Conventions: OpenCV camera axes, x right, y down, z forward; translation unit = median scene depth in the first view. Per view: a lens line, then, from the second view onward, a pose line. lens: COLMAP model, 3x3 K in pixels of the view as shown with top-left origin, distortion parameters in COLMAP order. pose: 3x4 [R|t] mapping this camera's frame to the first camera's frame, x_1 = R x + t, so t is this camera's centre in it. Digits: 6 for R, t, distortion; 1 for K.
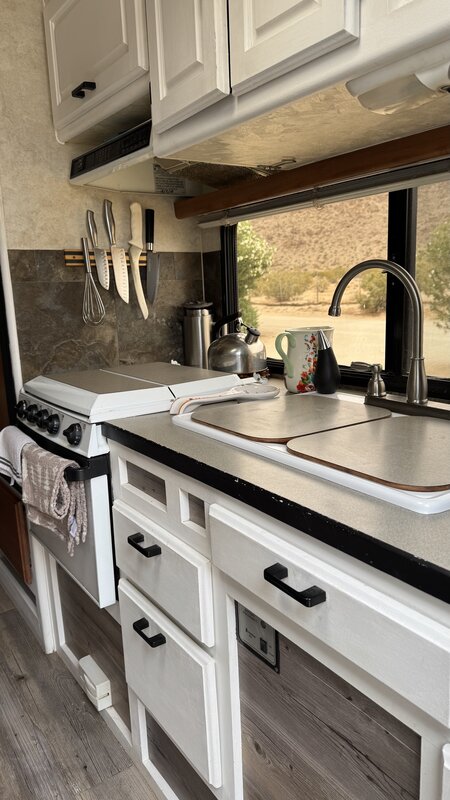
lens RADIAL K [[560.6, 0, 225.0], [0, 560.6, 400.0], [0, 0, 1]] dist [0.002860, -0.050136]
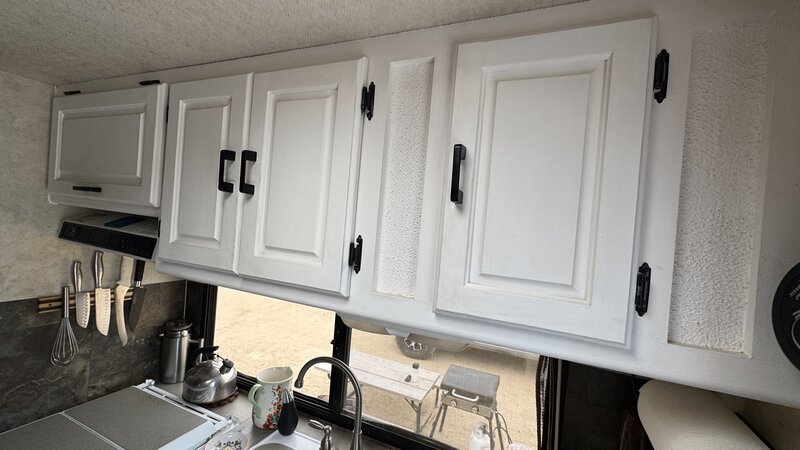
lens RADIAL K [[358.3, 0, 400.0], [0, 358.3, 225.0], [0, 0, 1]] dist [-0.002808, -0.000441]
pose [[0.863655, 0.101513, 0.493756, -0.043169], [-0.000677, 0.979746, -0.200245, -0.258903], [-0.504082, 0.172608, 0.846231, 0.058504]]
